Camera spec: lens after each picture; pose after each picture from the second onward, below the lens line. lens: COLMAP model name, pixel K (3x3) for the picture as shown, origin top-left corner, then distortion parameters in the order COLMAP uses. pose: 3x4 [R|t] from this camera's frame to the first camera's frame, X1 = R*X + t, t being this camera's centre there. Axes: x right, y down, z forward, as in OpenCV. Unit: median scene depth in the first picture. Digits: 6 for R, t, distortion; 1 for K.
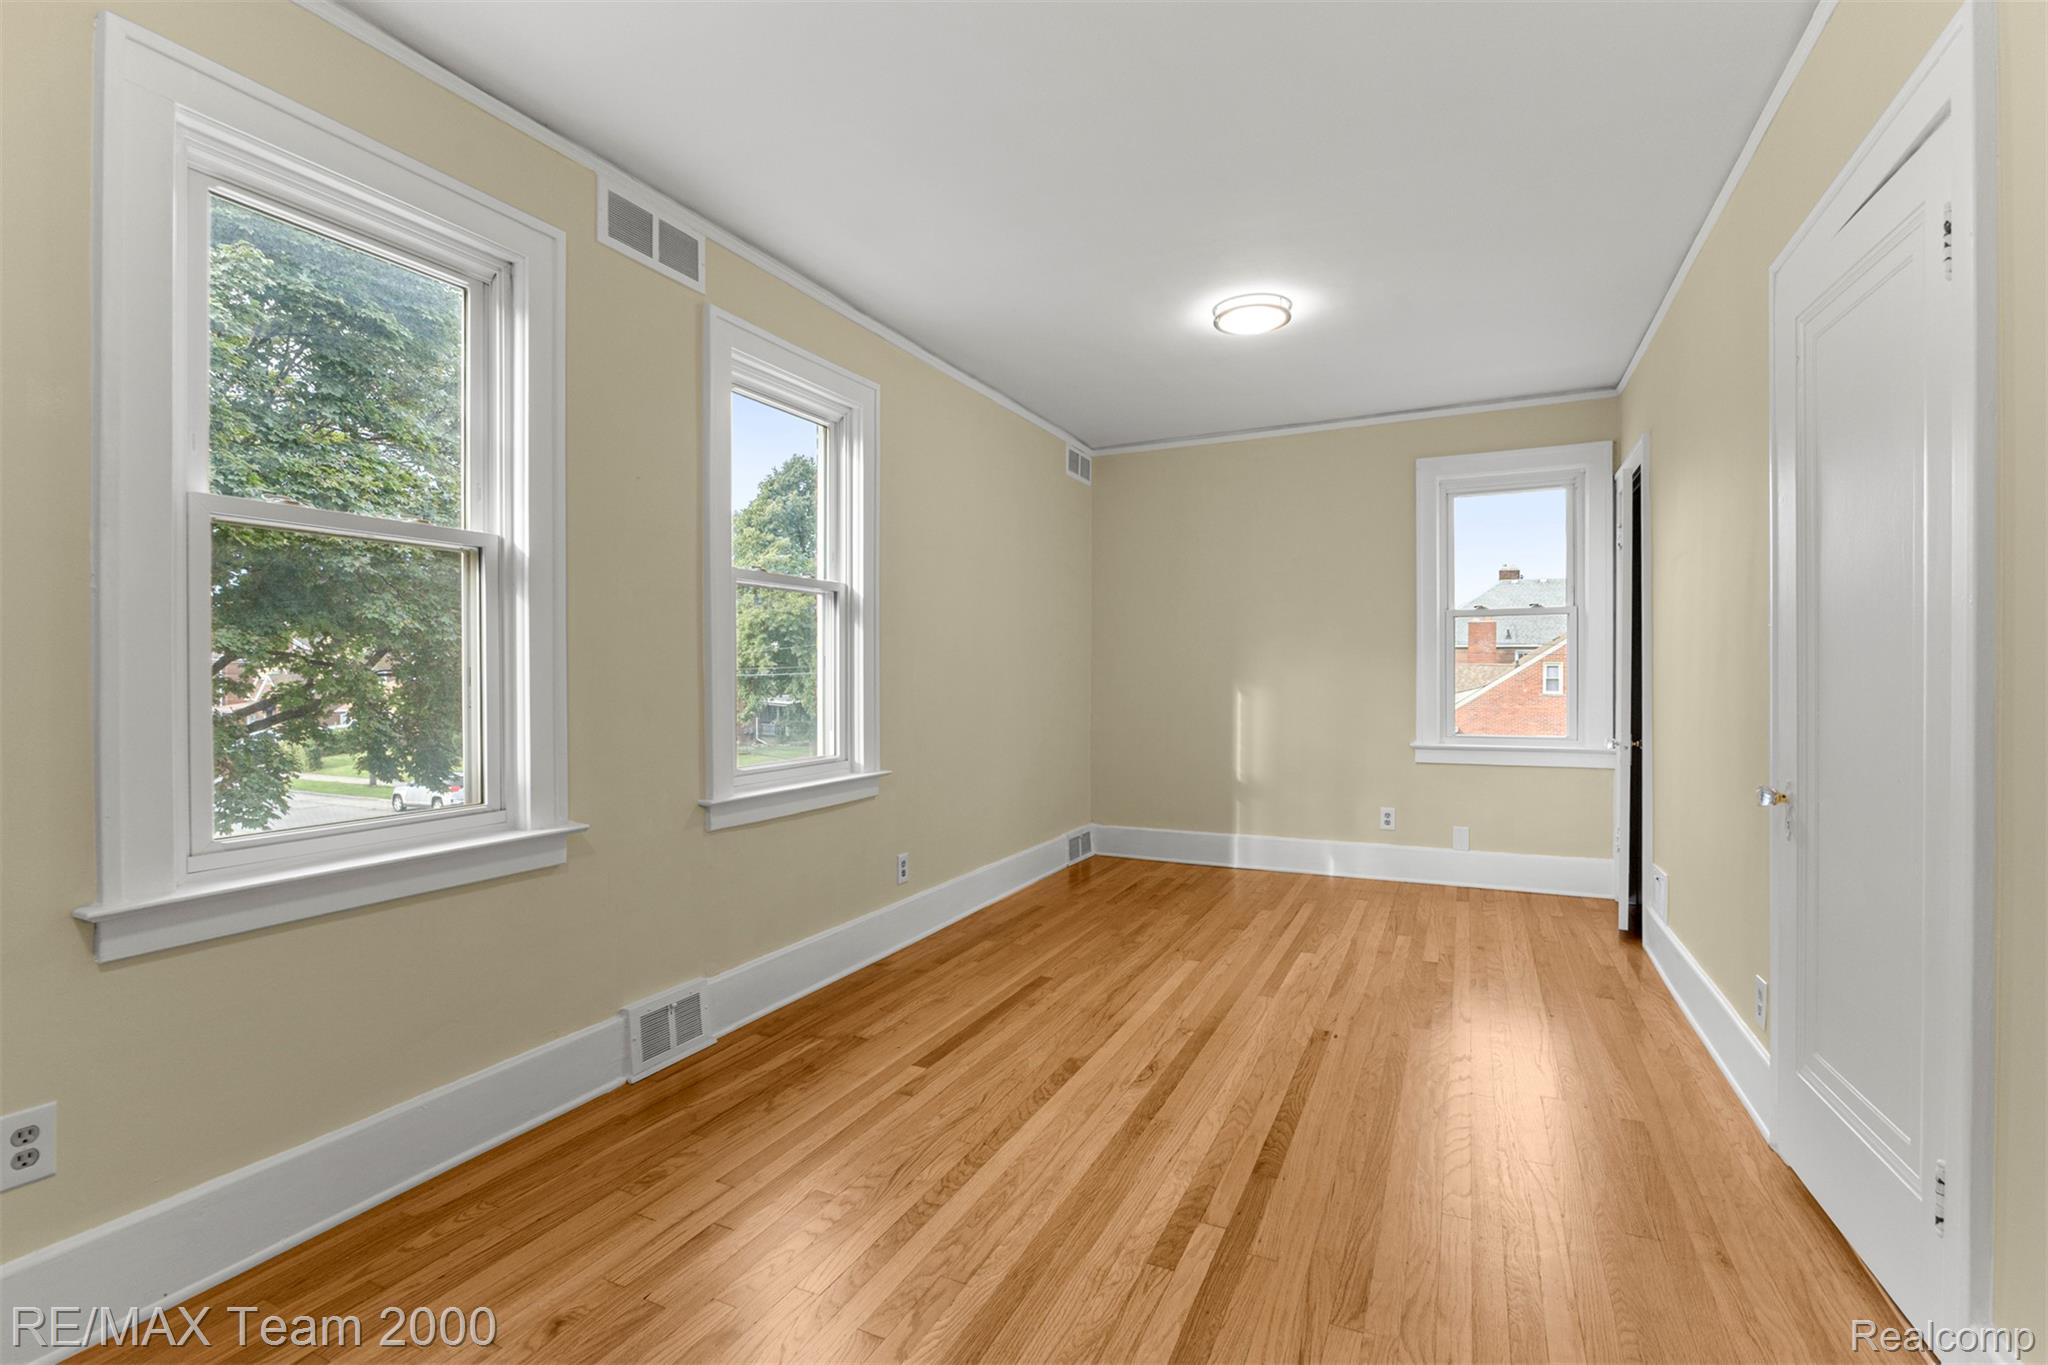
lens RADIAL K [[903.1, 0, 1026.7], [0, 903.1, 688.9], [0, 0, 1]] dist [-0.000903, -0.000183]
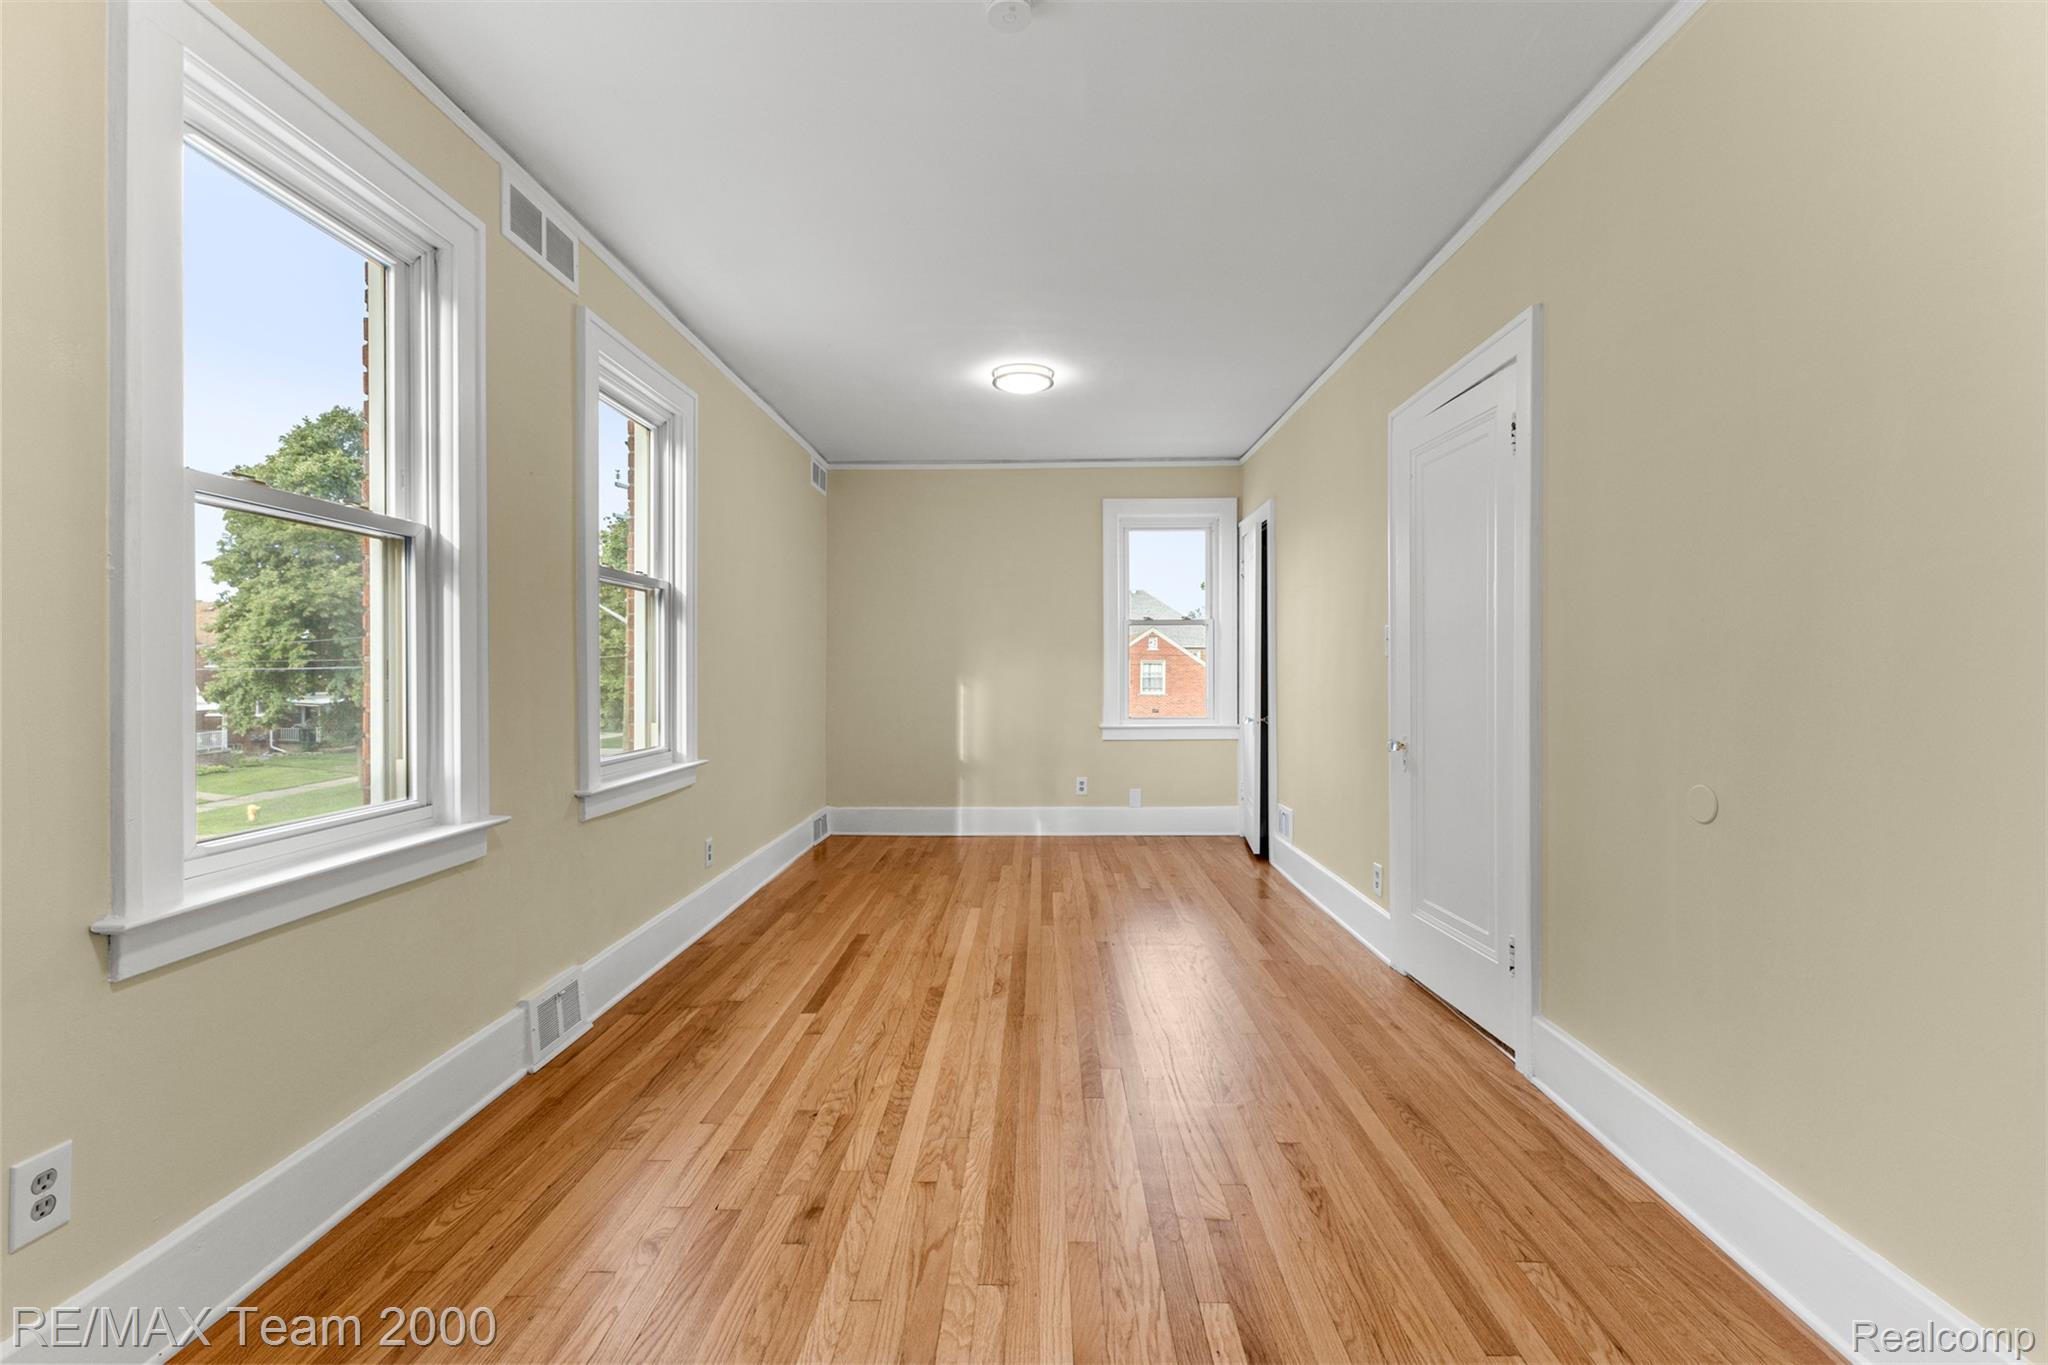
lens RADIAL K [[877.9, 0, 1010.0], [0, 877.9, 681.2], [0, 0, 1]] dist [0.023415, -0.000439]
pose [[0.913173, -0.003340, 0.407558, -0.329032], [0.004615, 0.999987, -0.002145, 0.003753], [-0.407545, 0.003839, 0.913177, -0.115577]]
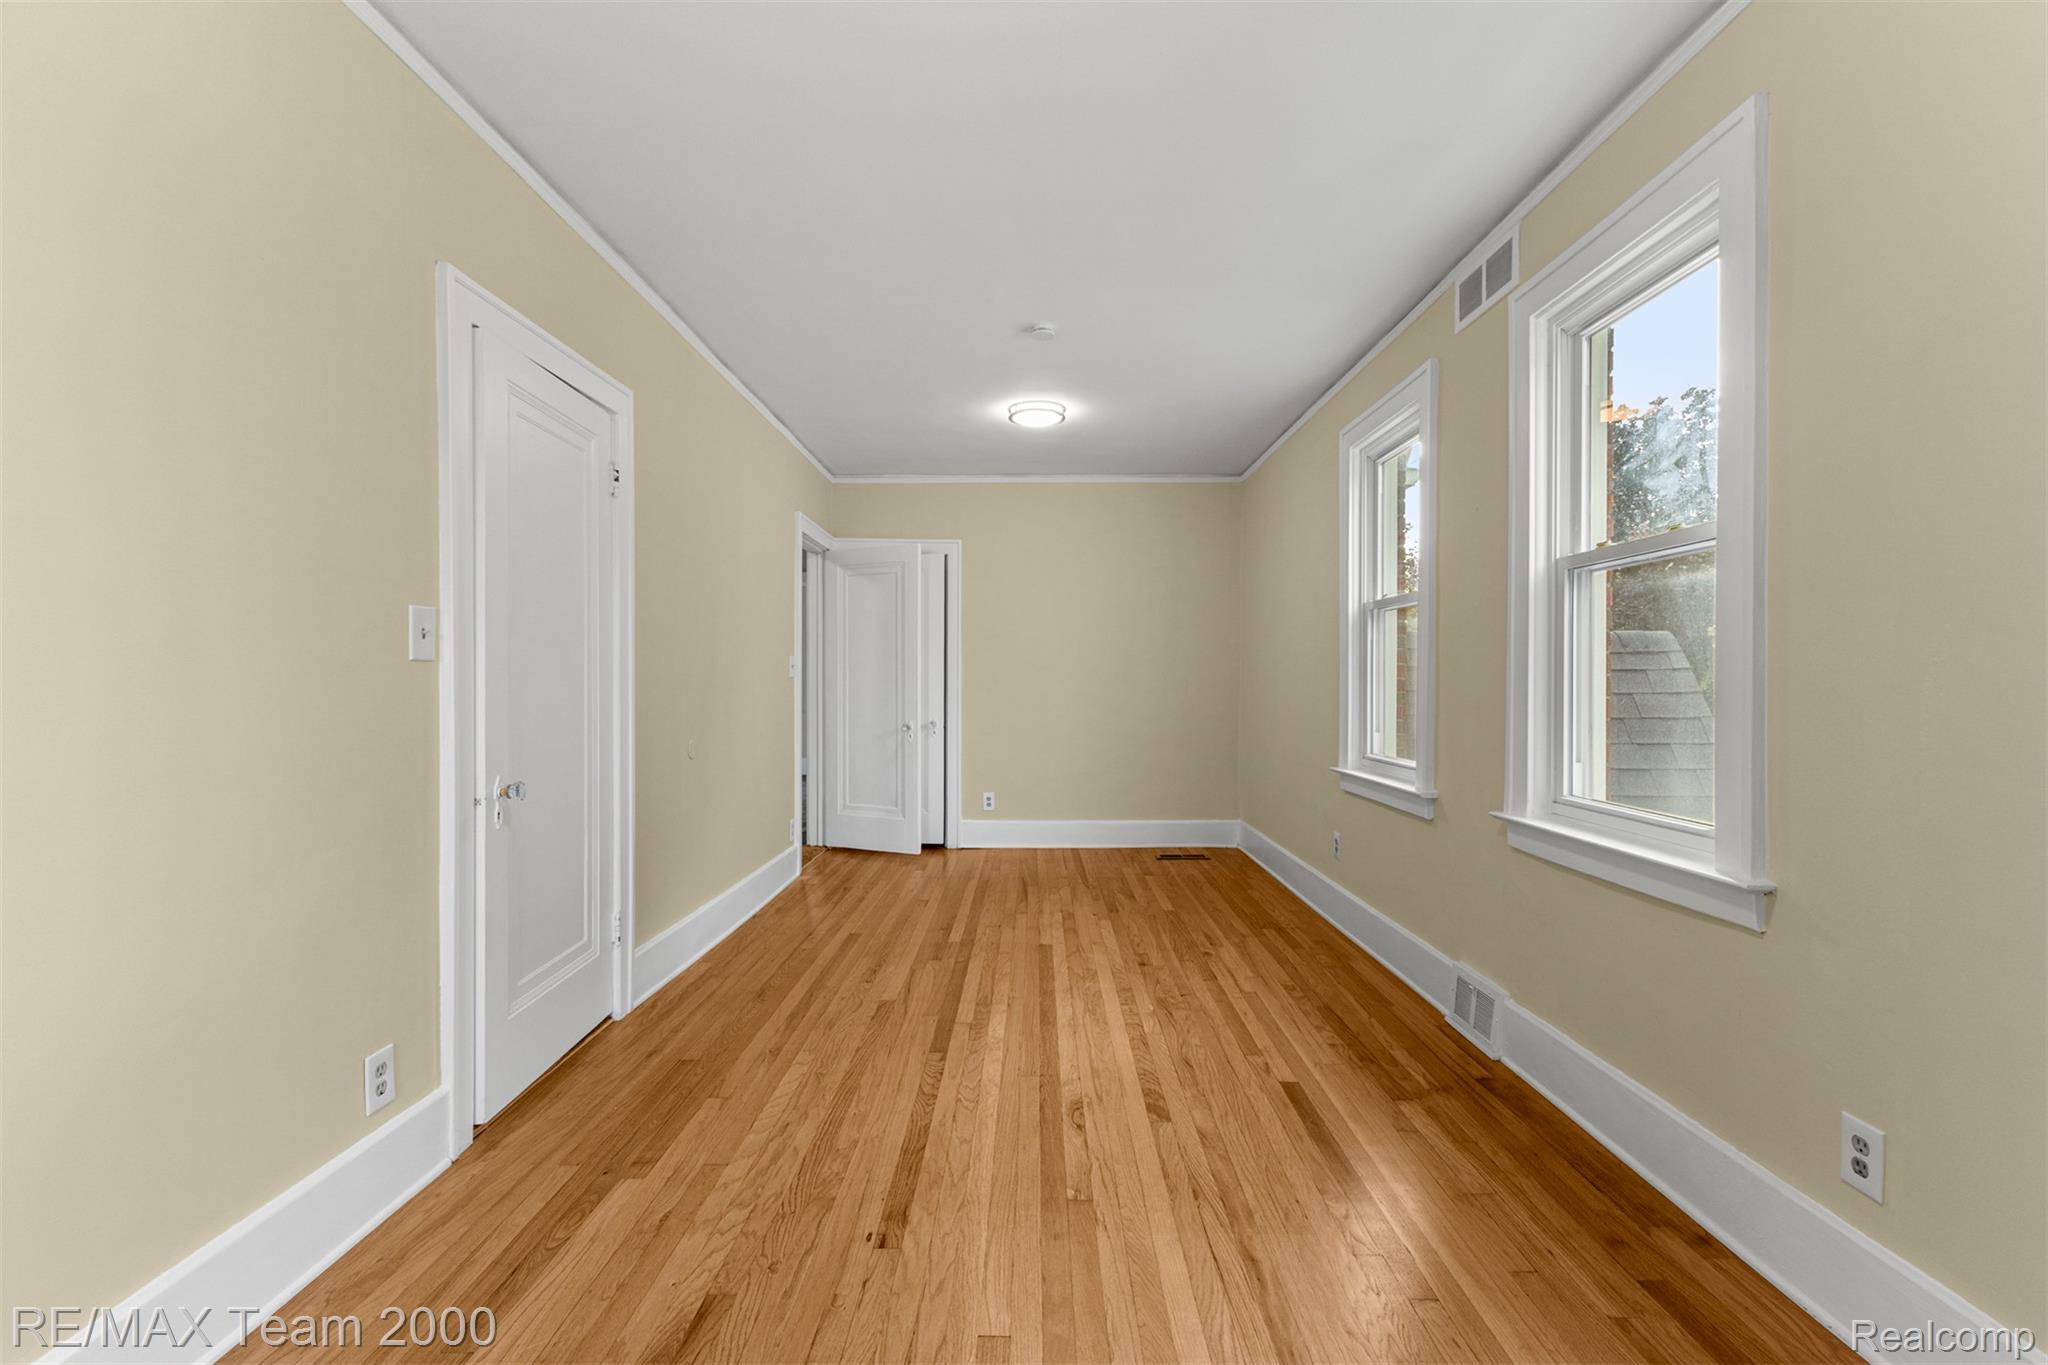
lens RADIAL K [[877.9, 0, 1024.3], [0, 877.9, 674.6], [0, 0, 1]] dist [0.023415, -0.000439]
pose [[-0.903329, -0.001911, -0.428944, 0.538121], [-0.006626, 0.999933, 0.009501, -0.030352], [0.428897, 0.011425, -0.903281, 1.689069]]
